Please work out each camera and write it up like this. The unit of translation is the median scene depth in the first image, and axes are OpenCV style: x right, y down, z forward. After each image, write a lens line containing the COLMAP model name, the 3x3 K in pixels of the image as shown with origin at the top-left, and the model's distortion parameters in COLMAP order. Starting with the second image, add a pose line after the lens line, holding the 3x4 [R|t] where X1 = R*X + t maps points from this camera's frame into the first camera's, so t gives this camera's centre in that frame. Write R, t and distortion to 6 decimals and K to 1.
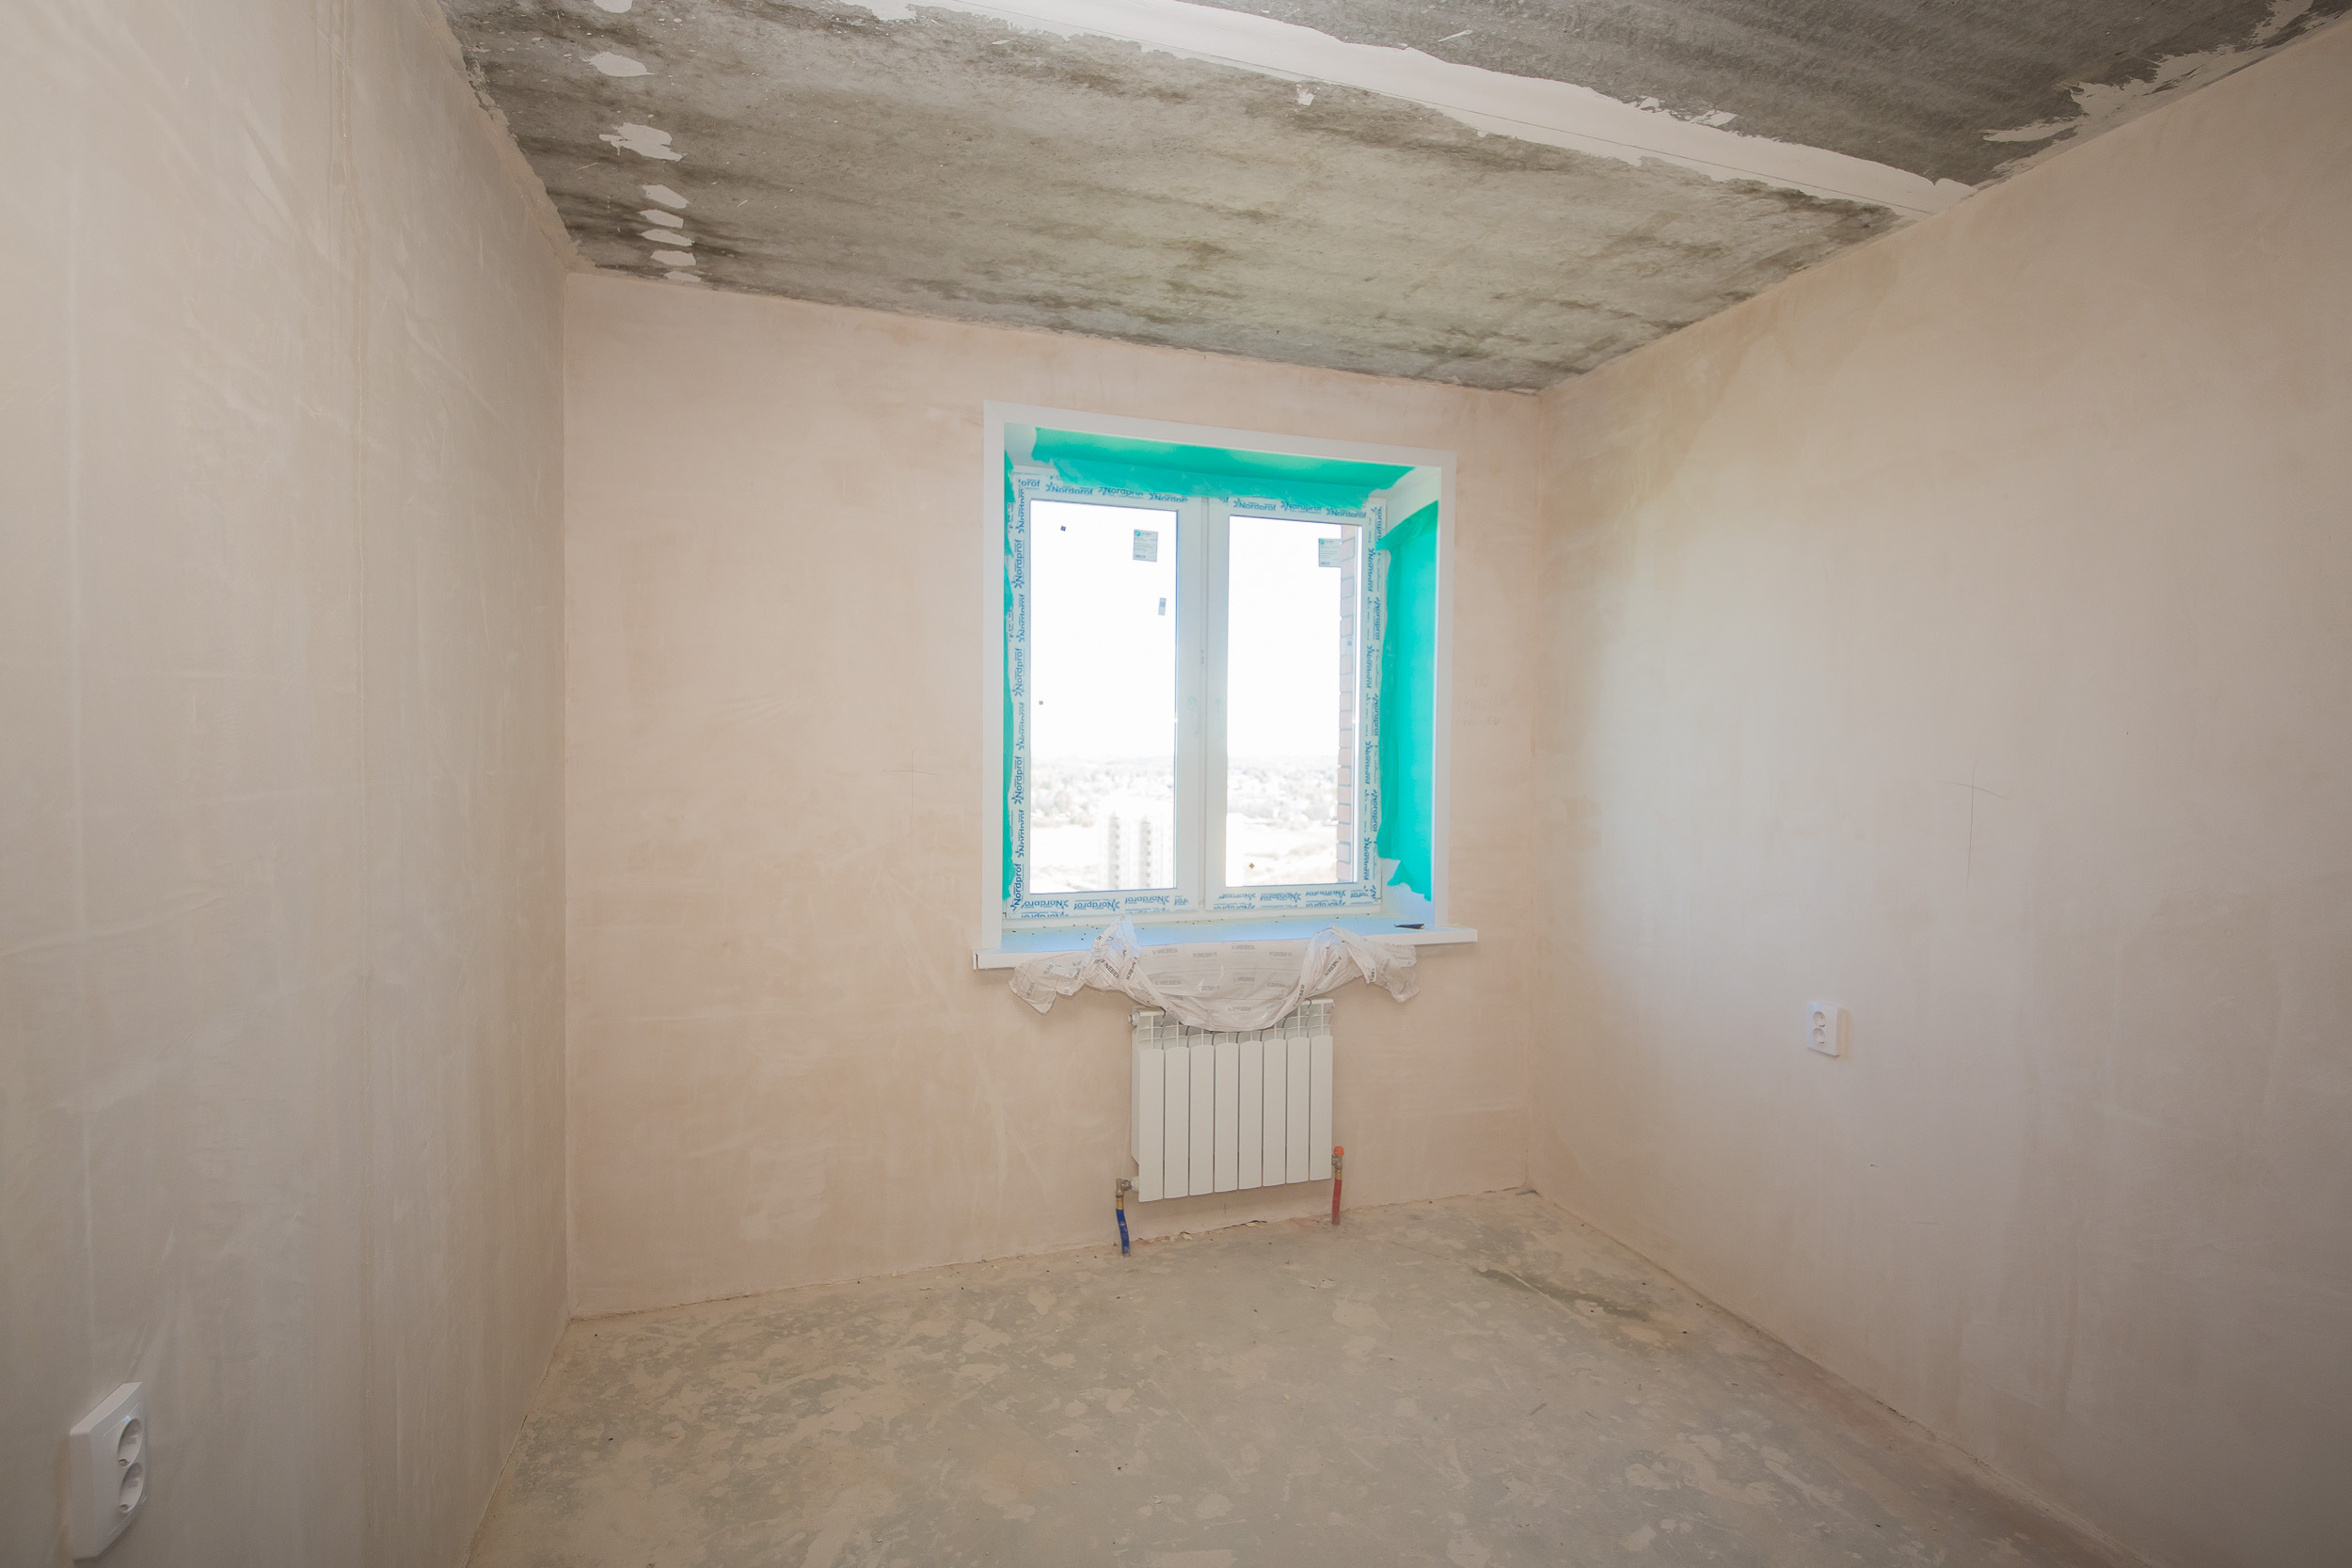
lens RADIAL K [[1005.7, 0, 1176.0], [0, 1005.7, 784.0], [0, 0, 1]] dist [0.028025, -0.027410]
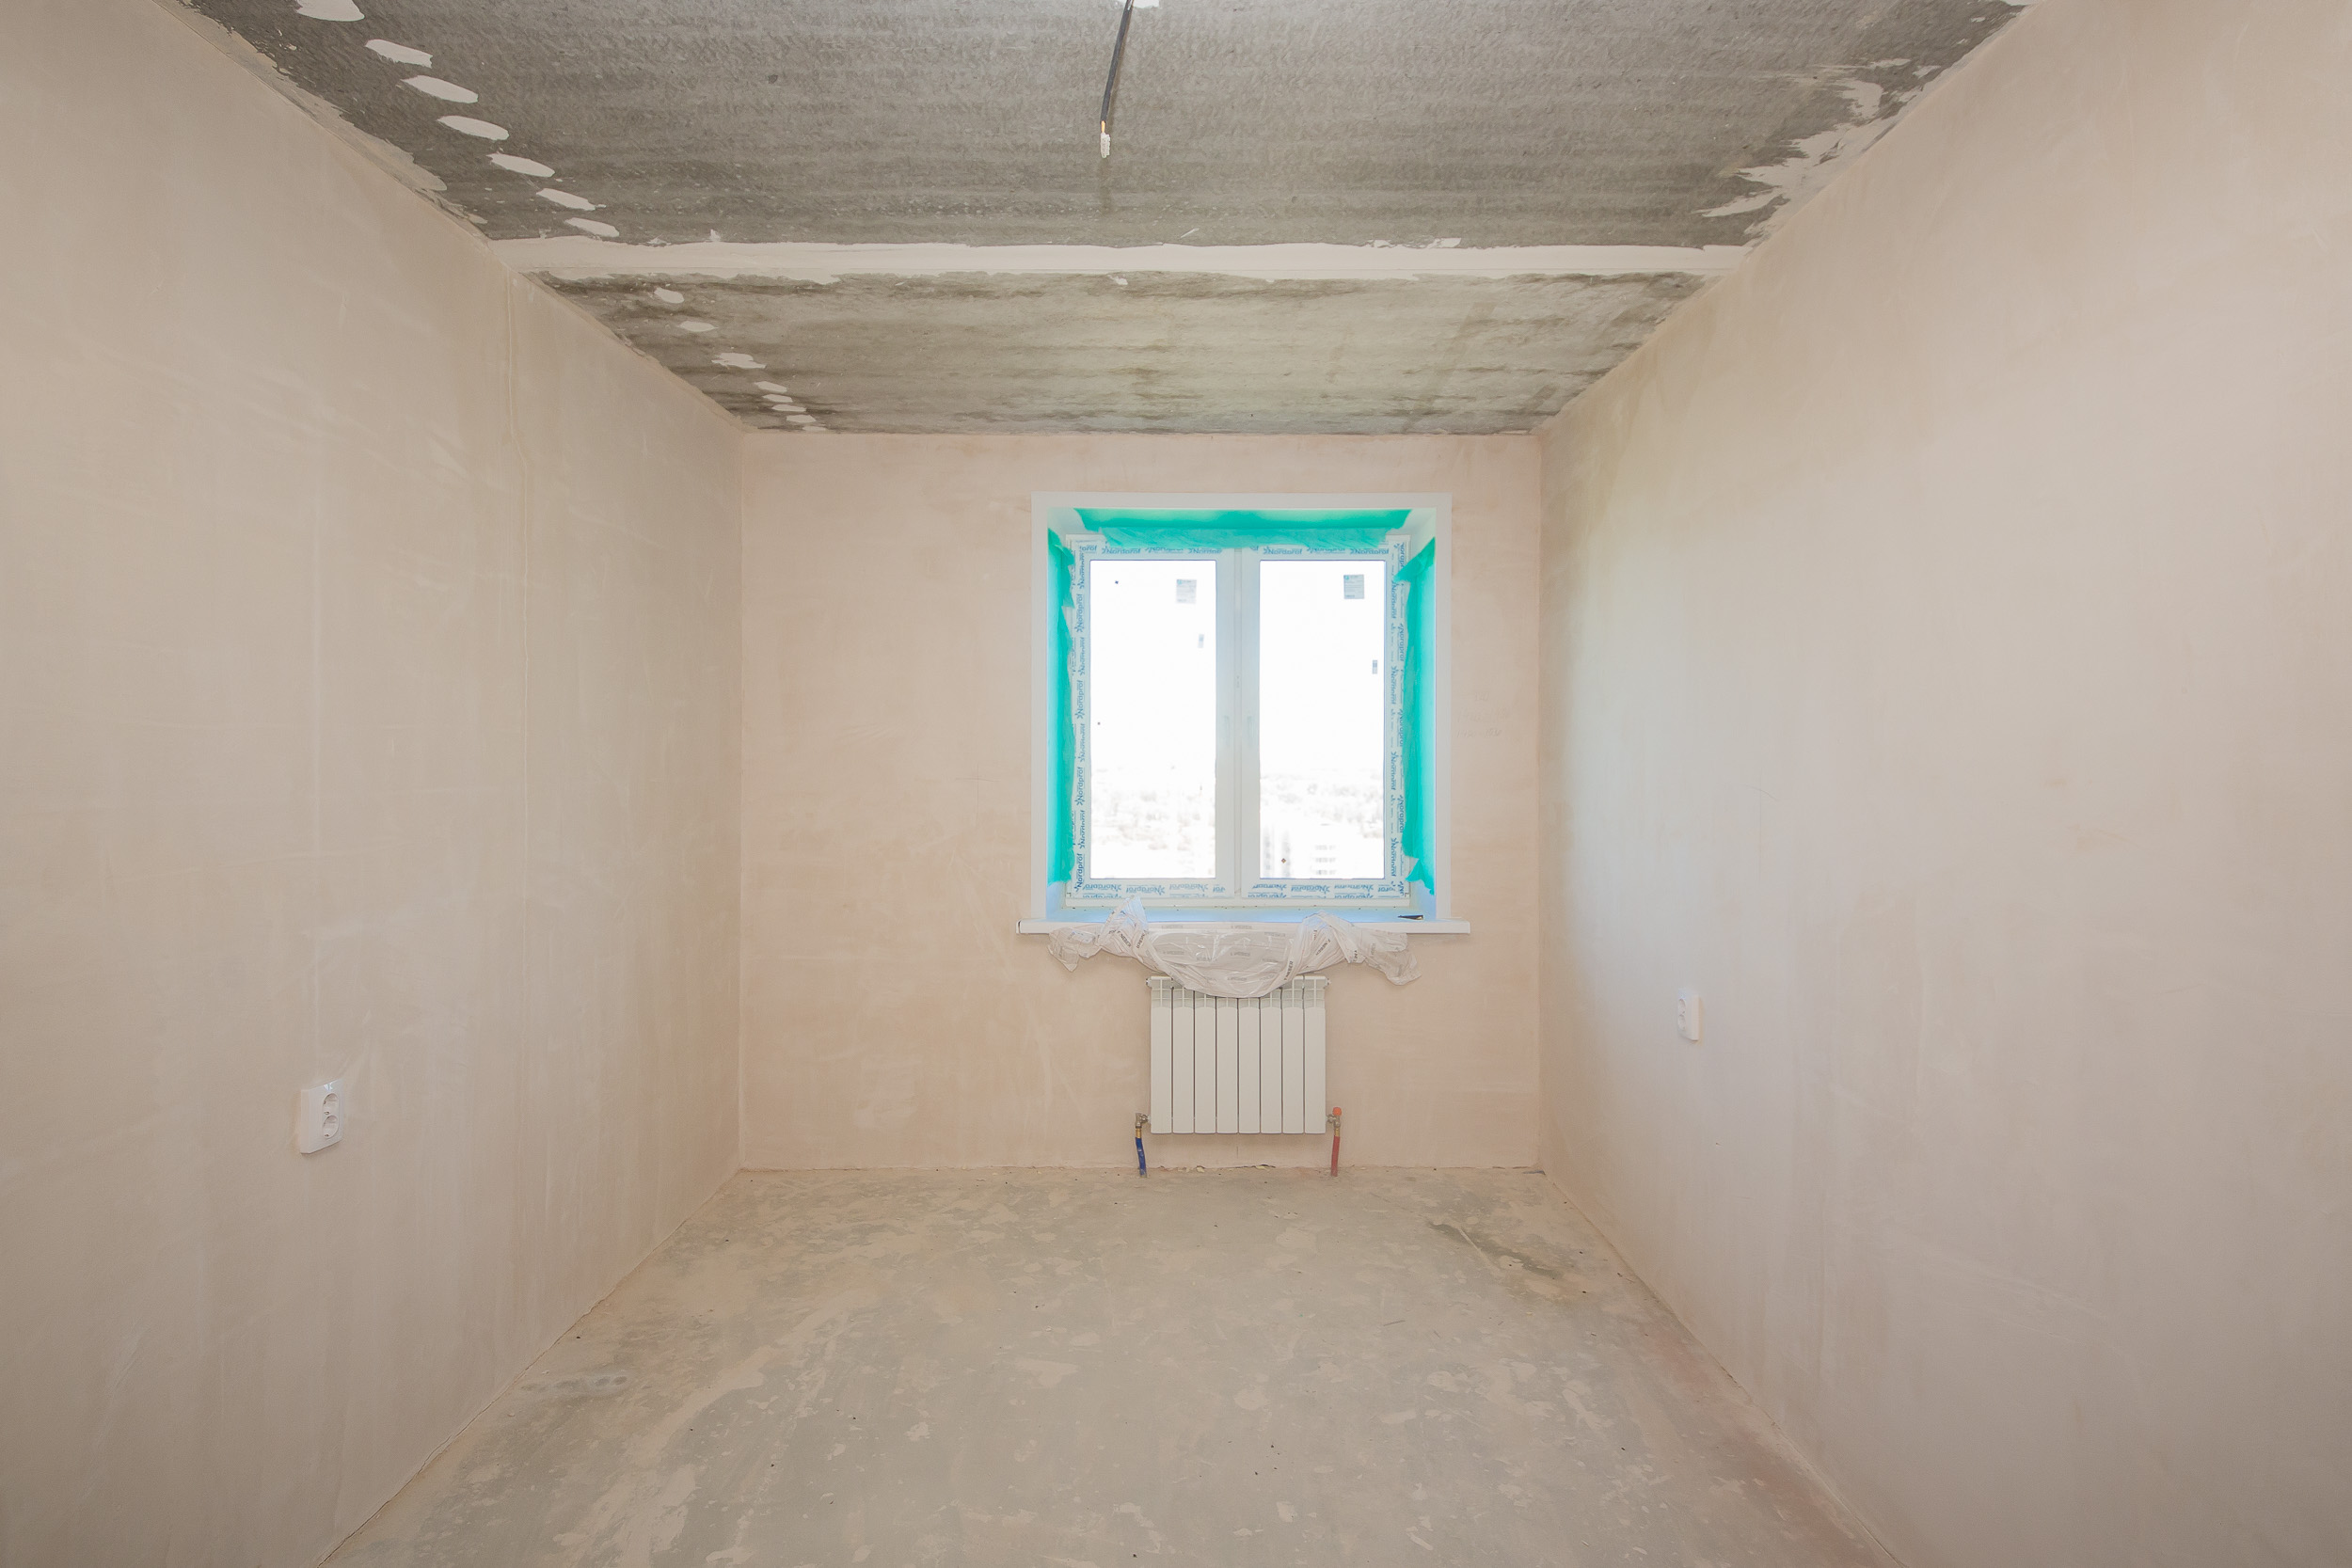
lens RADIAL K [[957.5, 0, 1168.7], [0, 957.5, 767.6], [0, 0, 1]] dist [0.029806, -0.028358]
pose [[0.959195, -0.005396, -0.282693, 0.341867], [-0.002162, 0.999649, -0.026417, 0.005189], [0.282736, 0.025950, 0.958847, -0.126024]]
